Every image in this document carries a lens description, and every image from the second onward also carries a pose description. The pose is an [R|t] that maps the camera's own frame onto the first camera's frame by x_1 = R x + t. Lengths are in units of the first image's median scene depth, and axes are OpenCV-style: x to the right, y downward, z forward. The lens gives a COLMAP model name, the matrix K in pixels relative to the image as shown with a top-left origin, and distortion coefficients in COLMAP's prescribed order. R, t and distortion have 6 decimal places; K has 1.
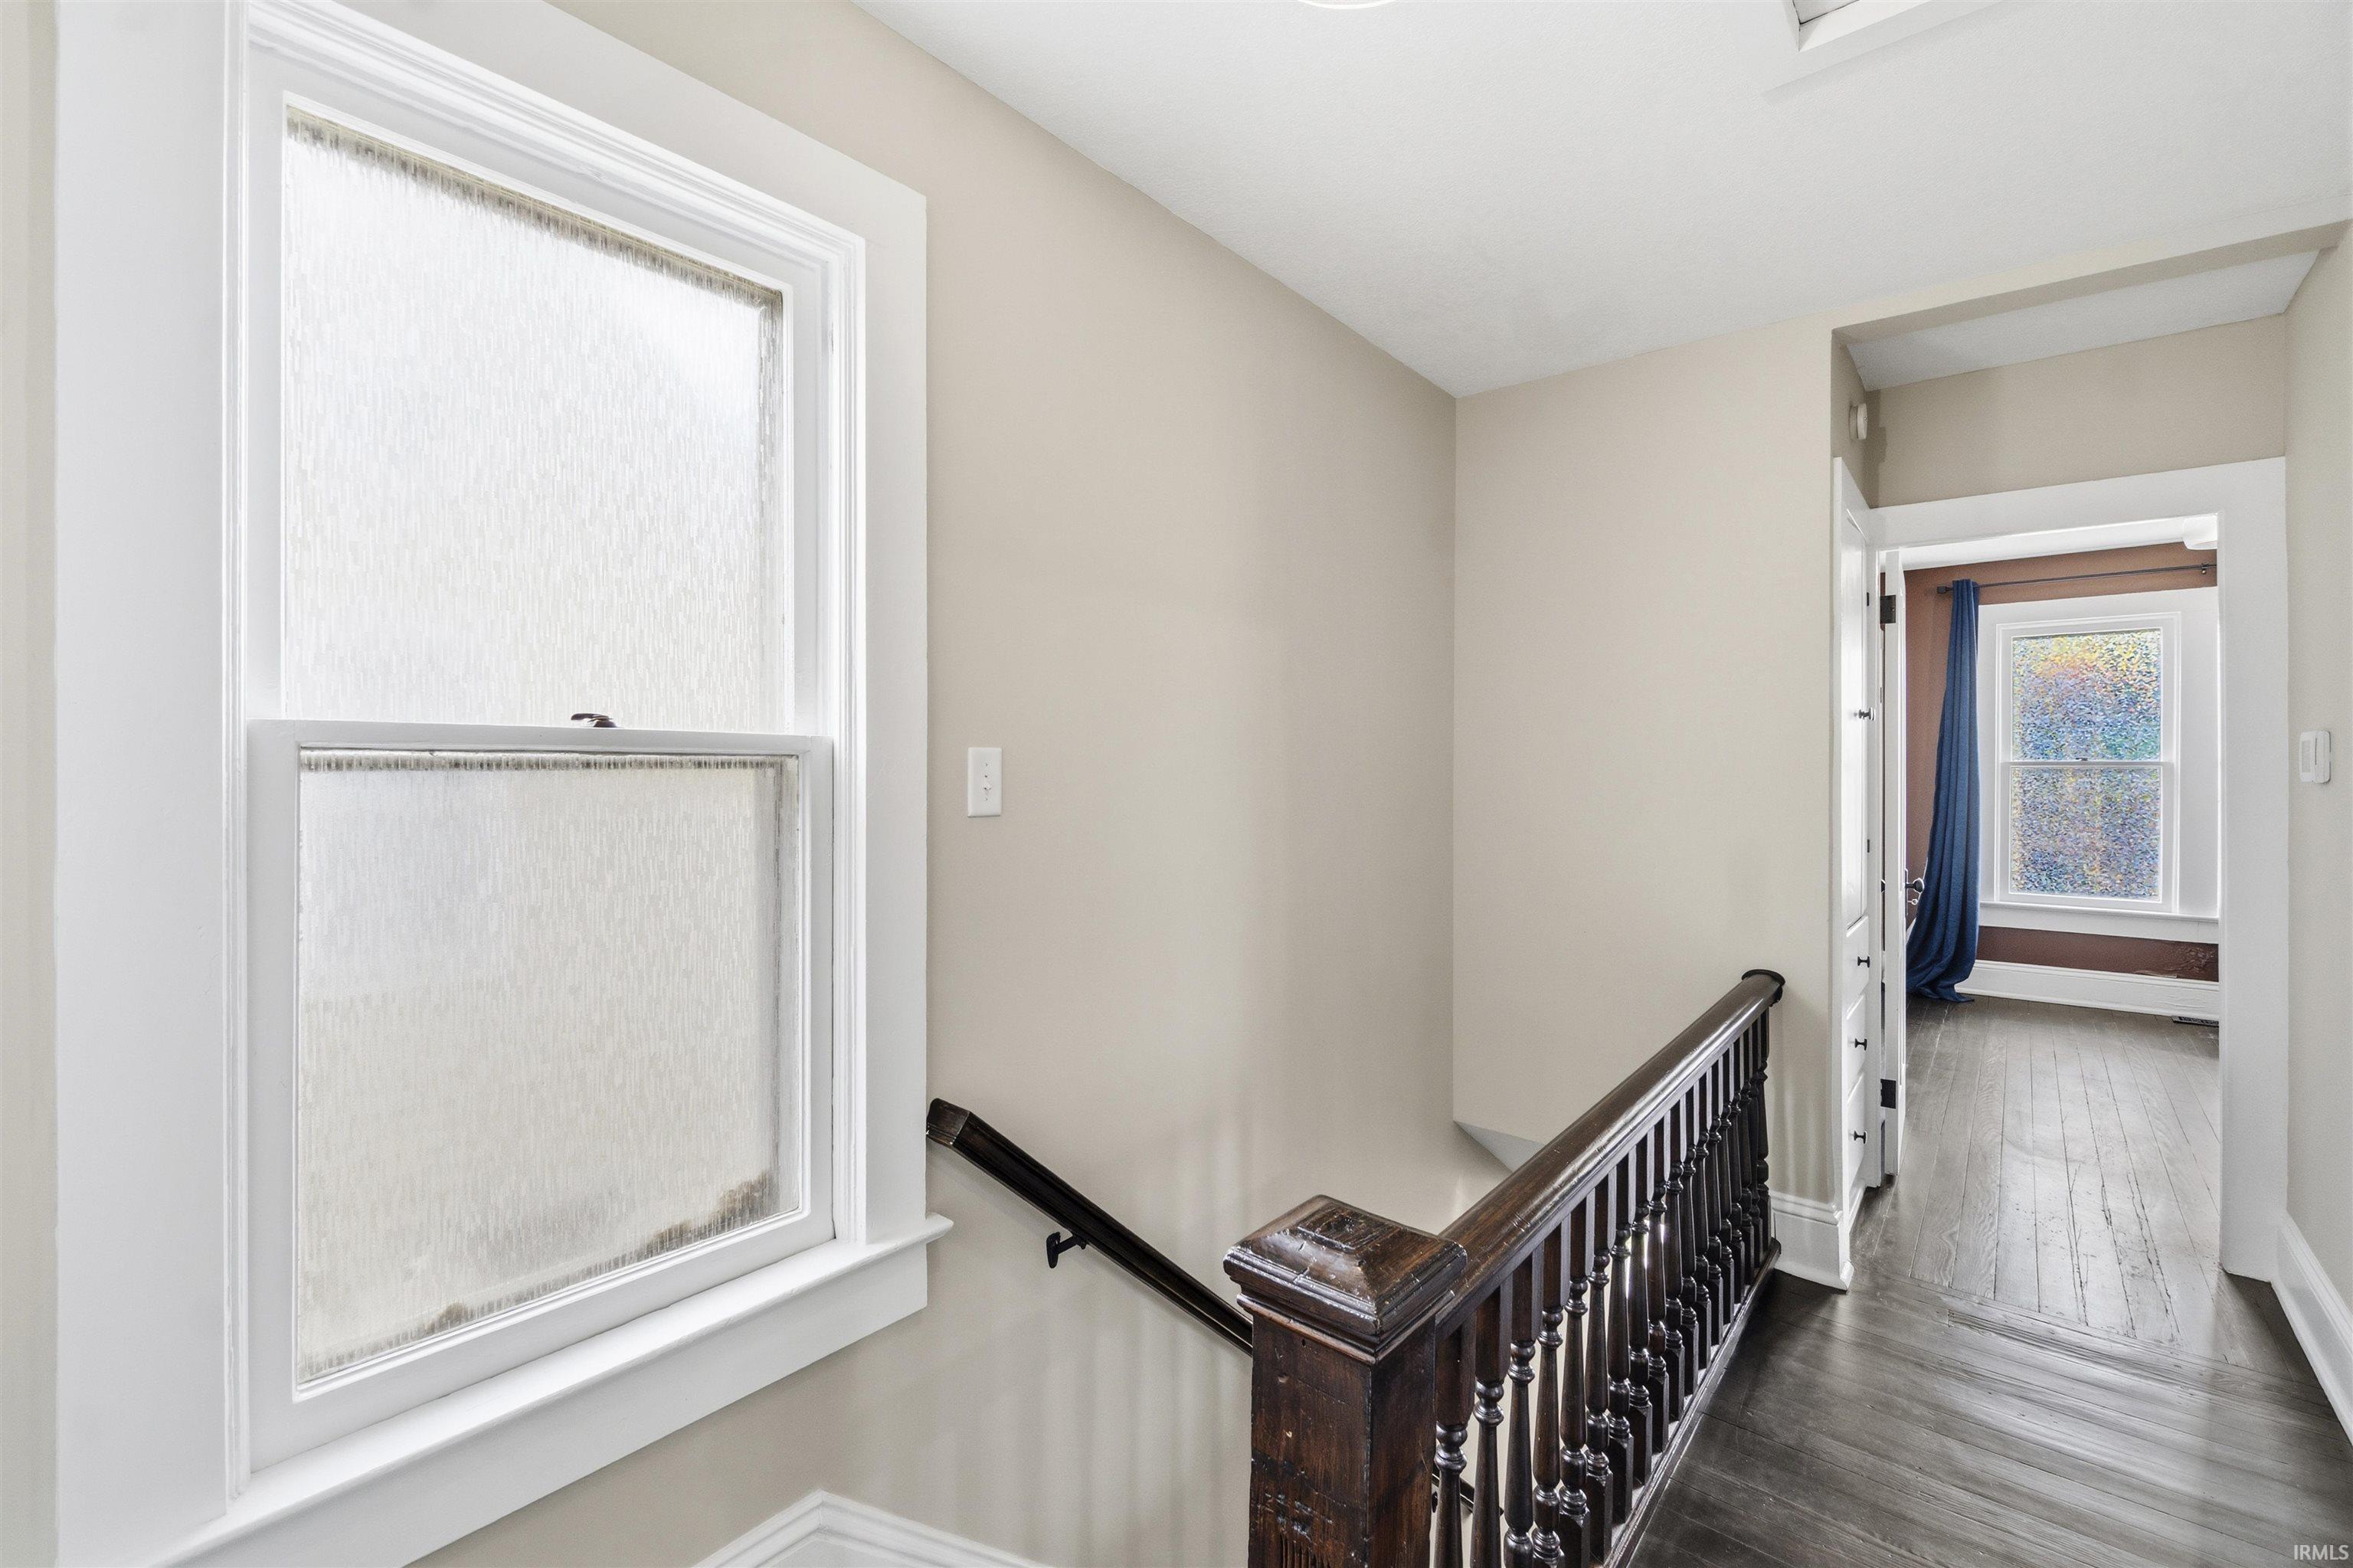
lens RADIAL K [[1029.2, 0, 1181.4], [0, 1029.2, 773.6], [0, 0, 1]] dist [-0.000791, 0.001741]
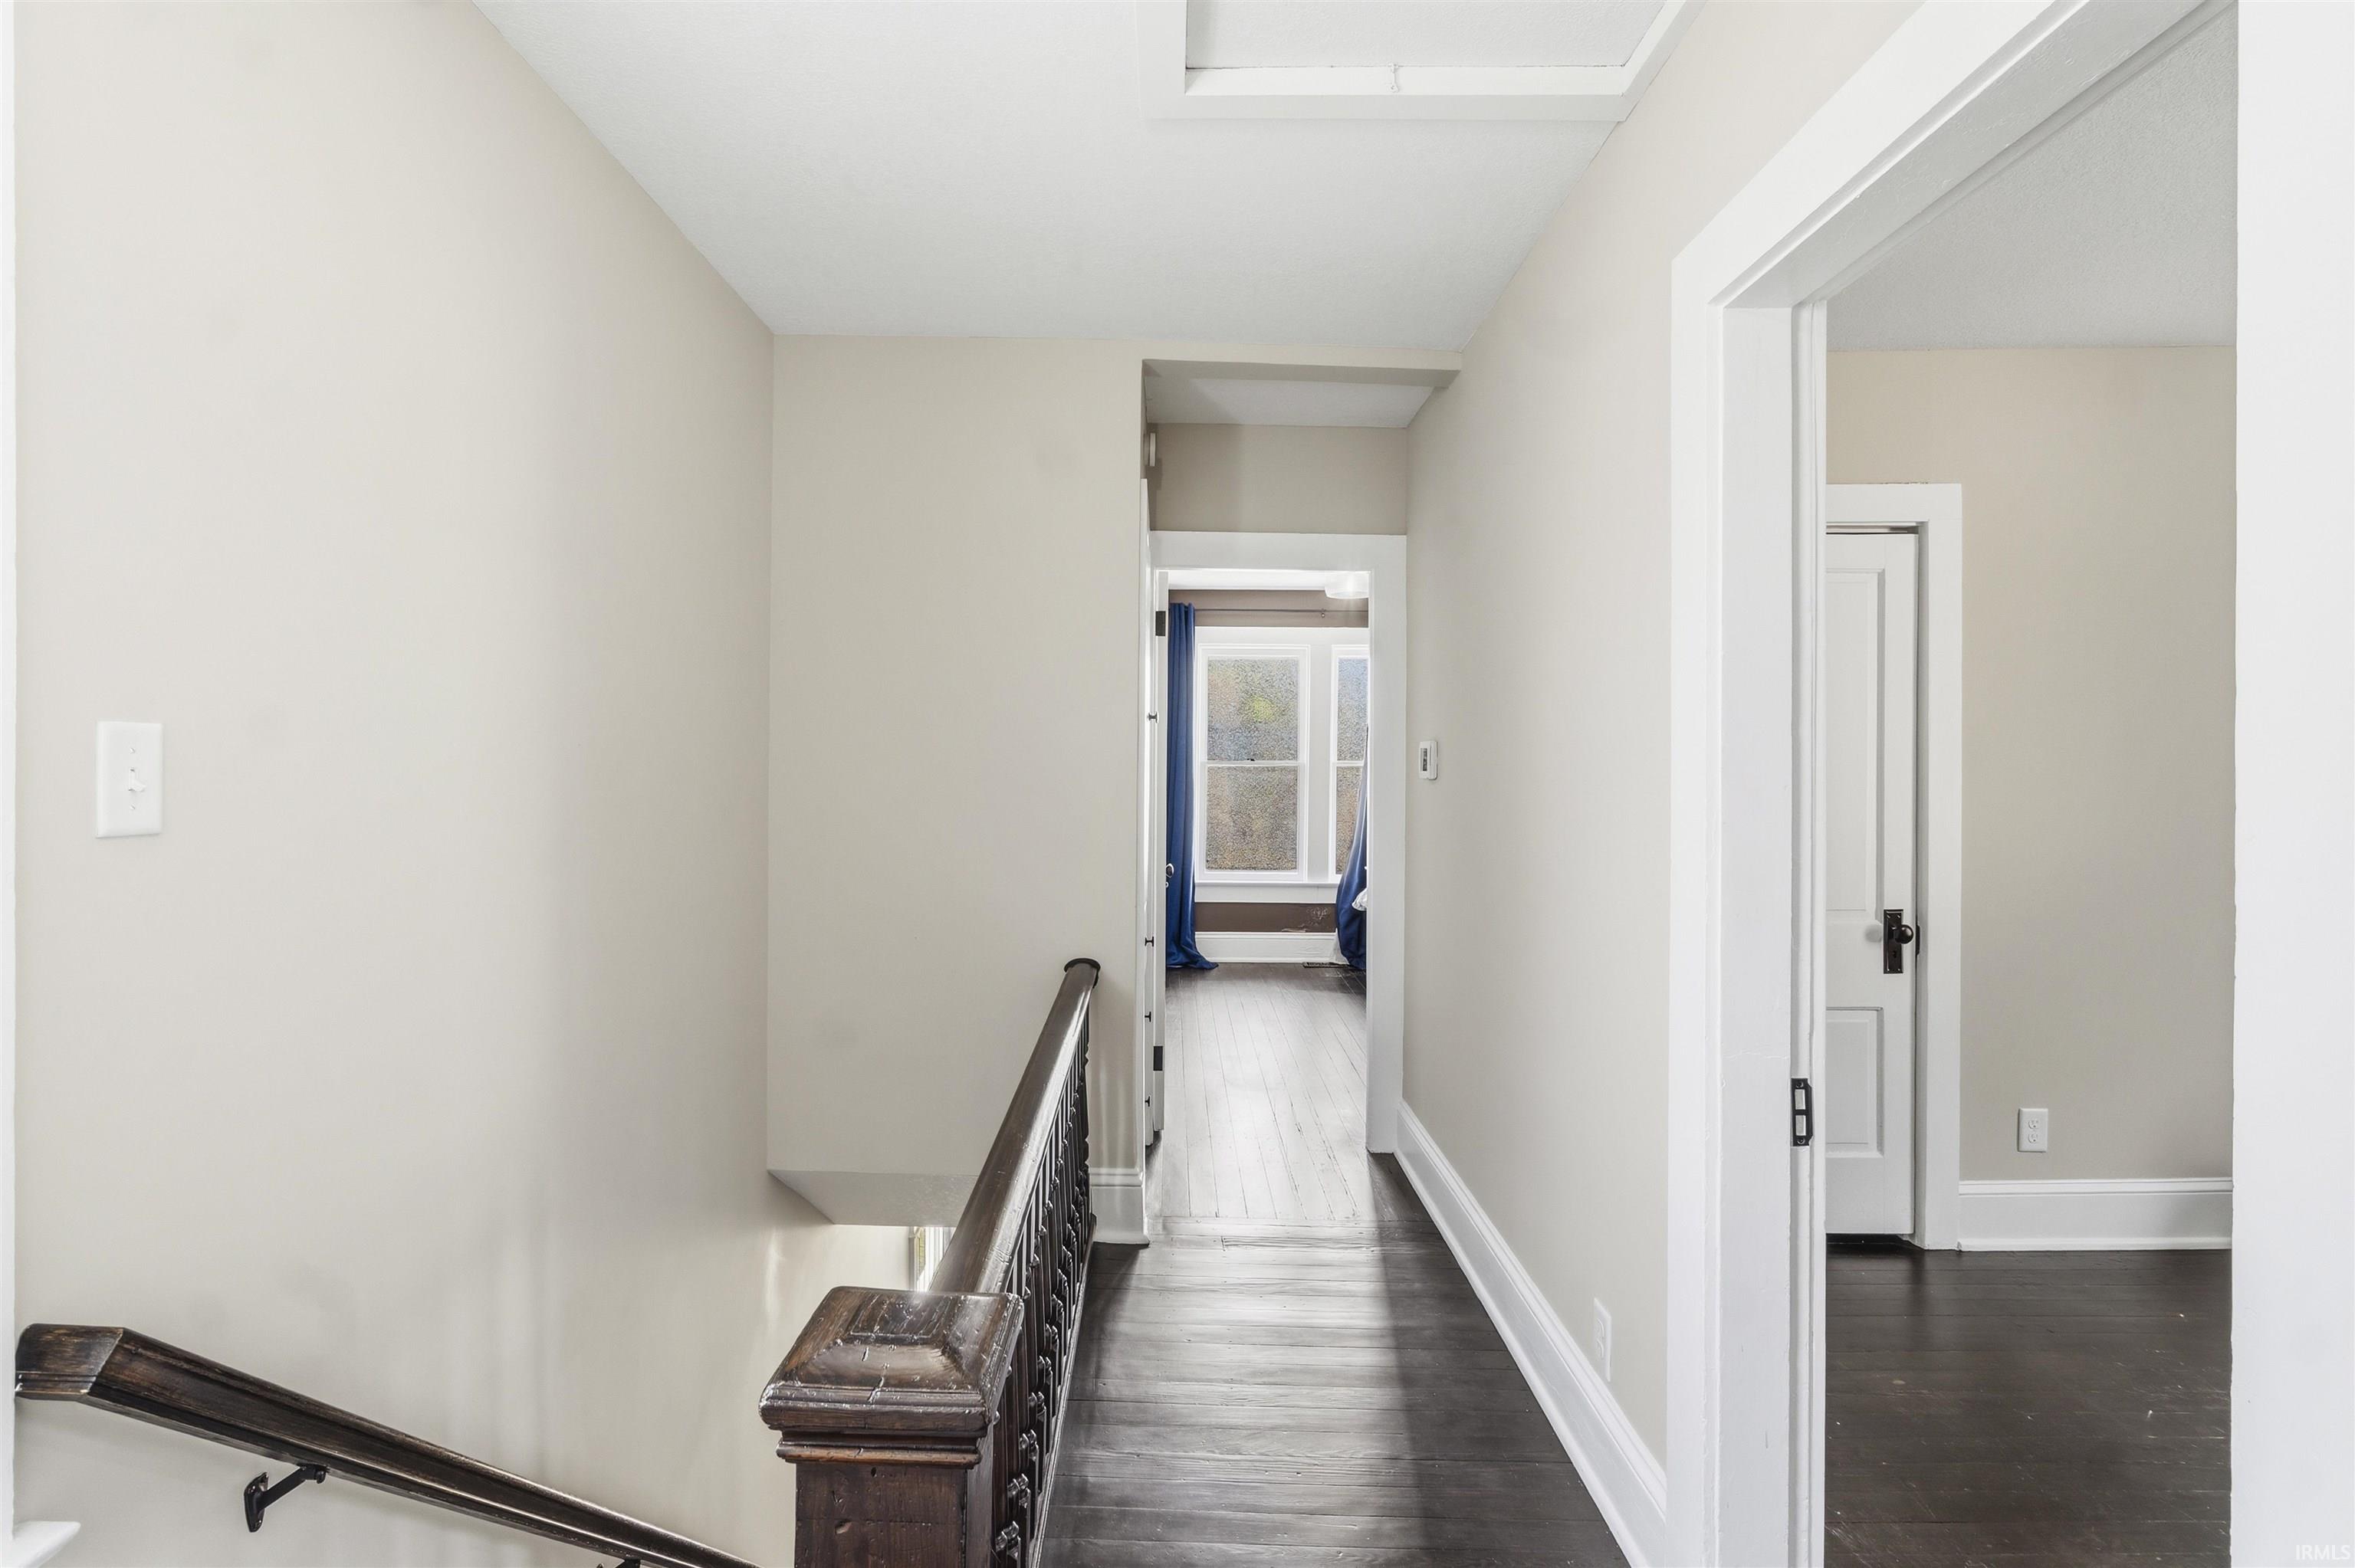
lens RADIAL K [[1129.2, 0, 1170.9], [0, 1129.2, 779.9], [0, 0, 1]] dist [0.002163, -0.001882]
pose [[0.766659, -0.001909, 0.642051, -0.114464], [-0.003112, 0.999973, 0.006689, 0.001617], [-0.642046, -0.007127, 0.766633, 0.074547]]
